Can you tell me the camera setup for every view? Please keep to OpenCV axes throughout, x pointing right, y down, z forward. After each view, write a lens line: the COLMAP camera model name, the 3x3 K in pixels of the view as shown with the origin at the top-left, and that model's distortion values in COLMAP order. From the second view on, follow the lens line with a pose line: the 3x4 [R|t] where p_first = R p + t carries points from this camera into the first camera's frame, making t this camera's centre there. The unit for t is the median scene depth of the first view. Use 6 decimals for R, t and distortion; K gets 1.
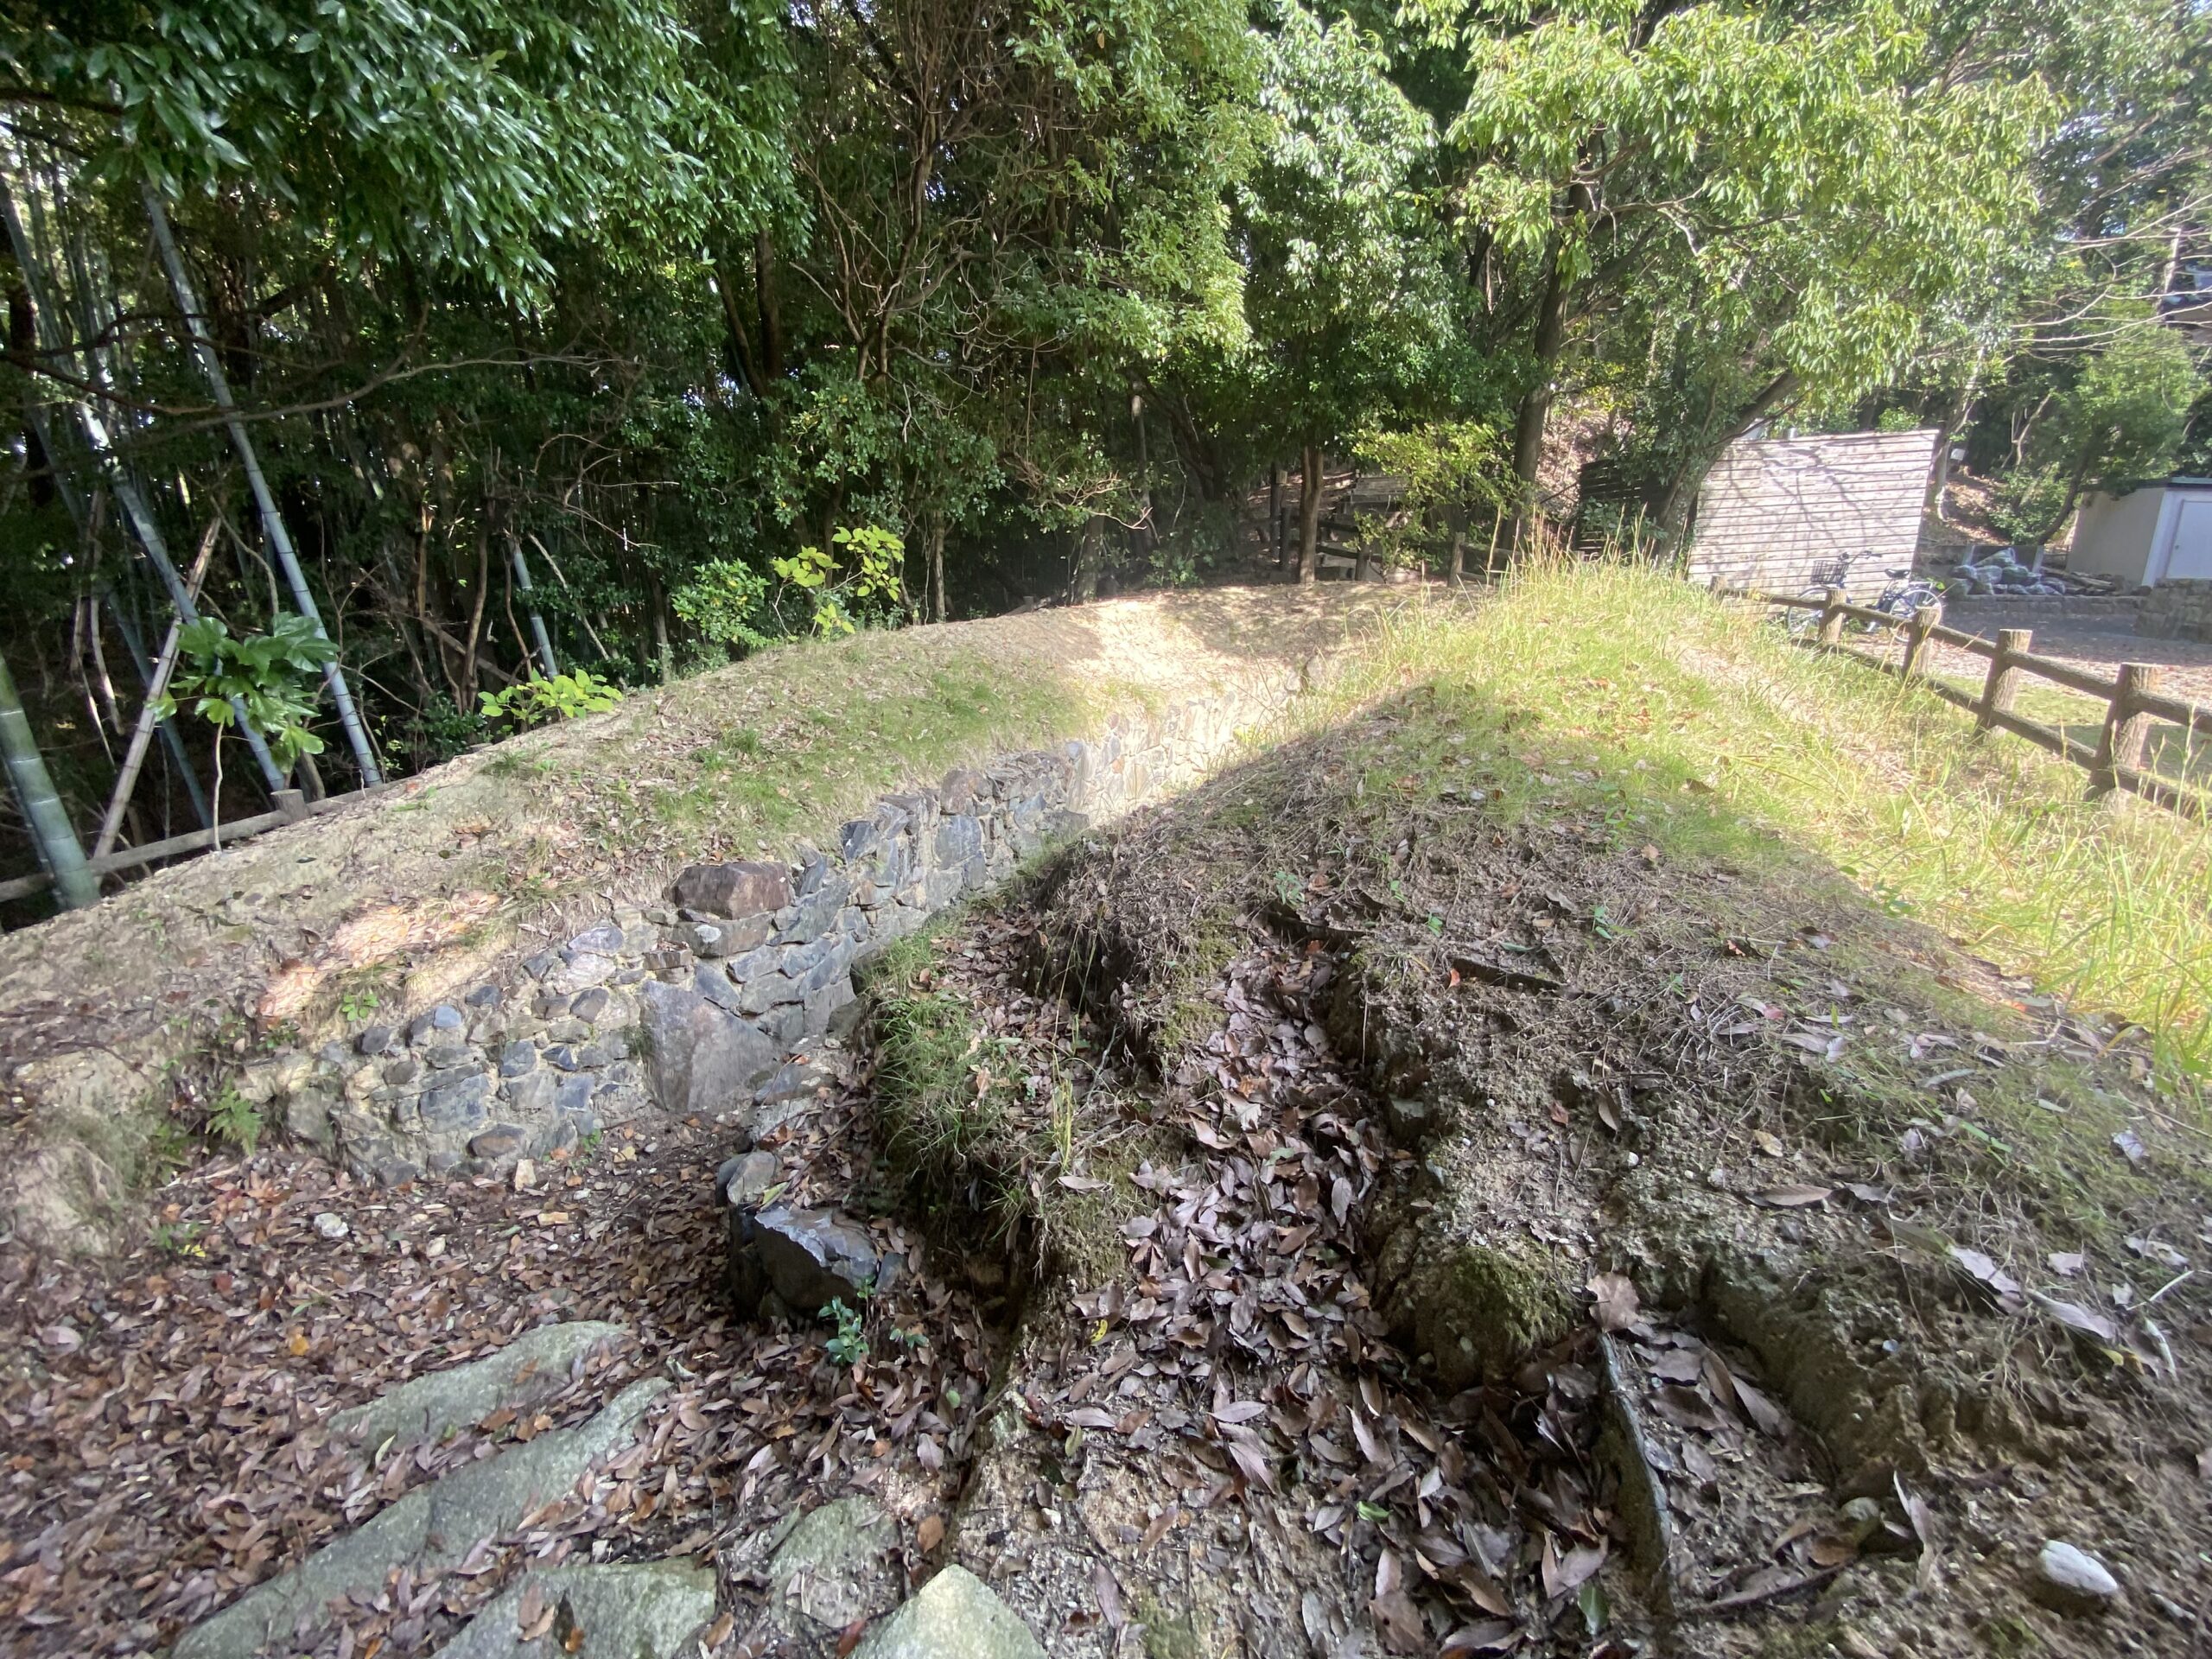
lens RADIAL K [[892.2, 0, 1100.3], [0, 892.2, 824.9], [0, 0, 1]] dist [-0.003384, -0.000718]
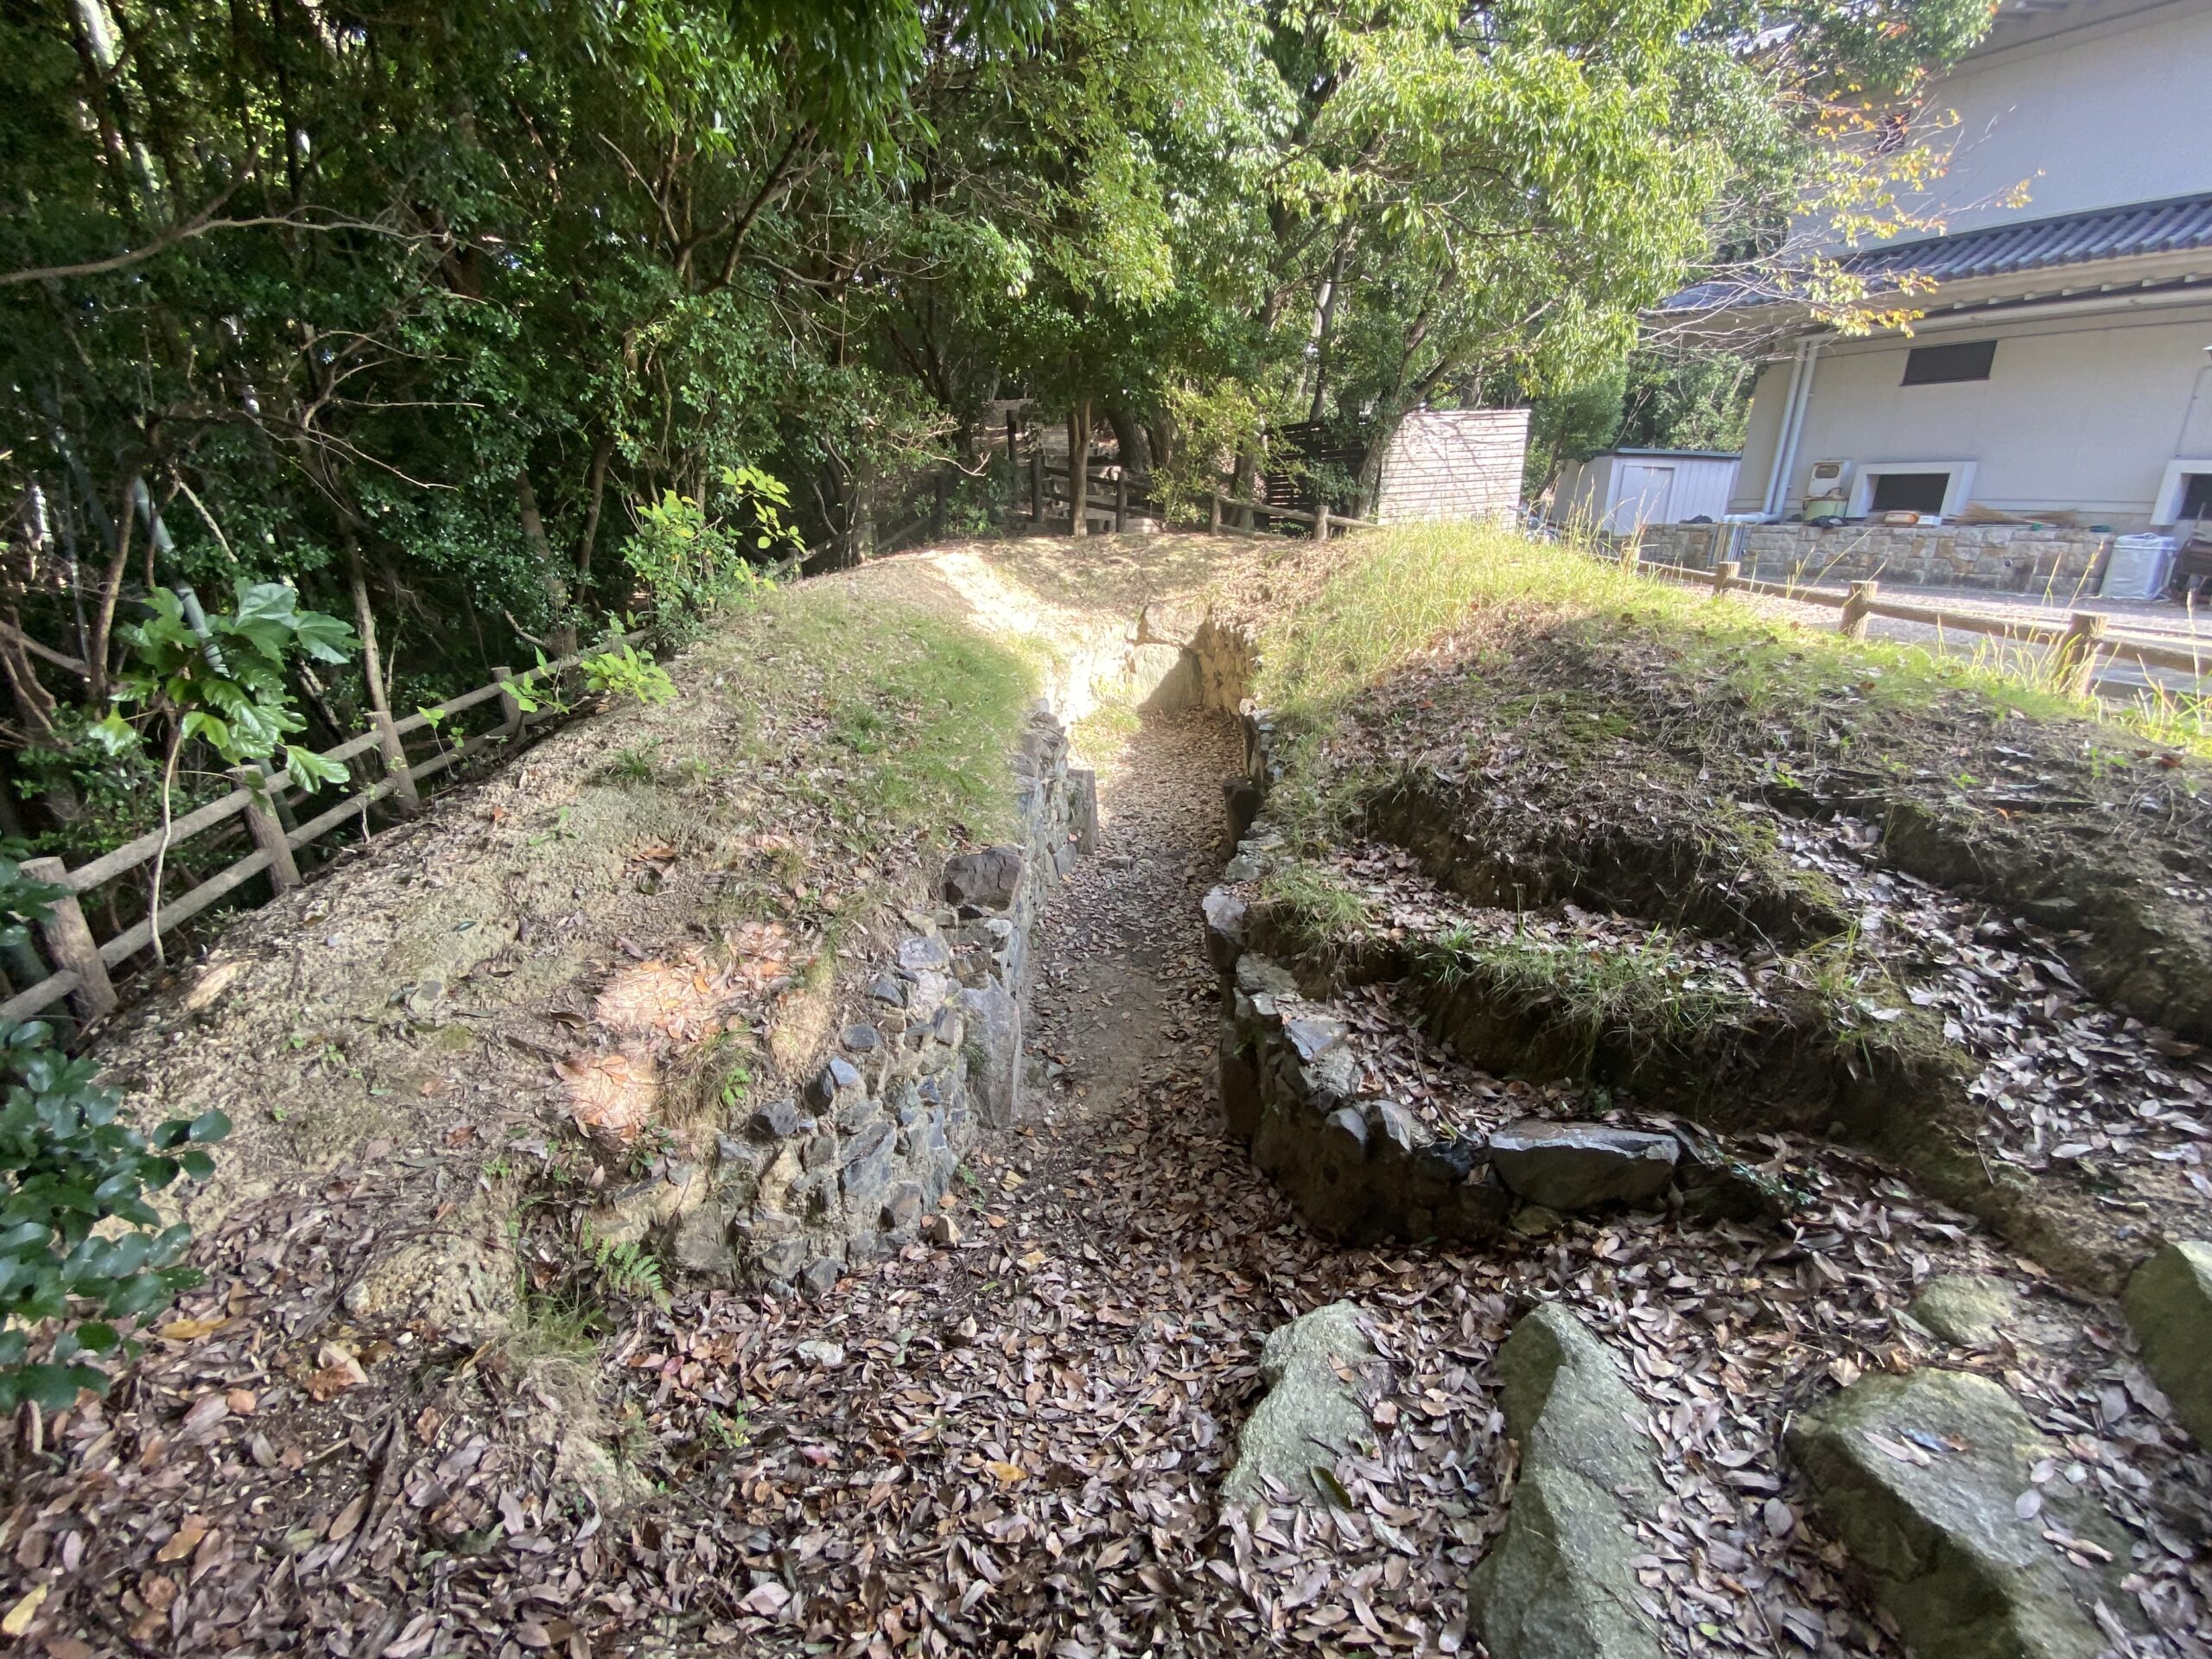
lens RADIAL K [[892.2, 0, 1100.0], [0, 892.2, 830.7], [0, 0, 1]] dist [-0.003384, -0.000718]
pose [[0.908020, -0.133262, 0.397166, -0.752920], [0.112240, 0.990783, 0.075832, -0.034049], [-0.403611, -0.024279, 0.914609, 0.159230]]
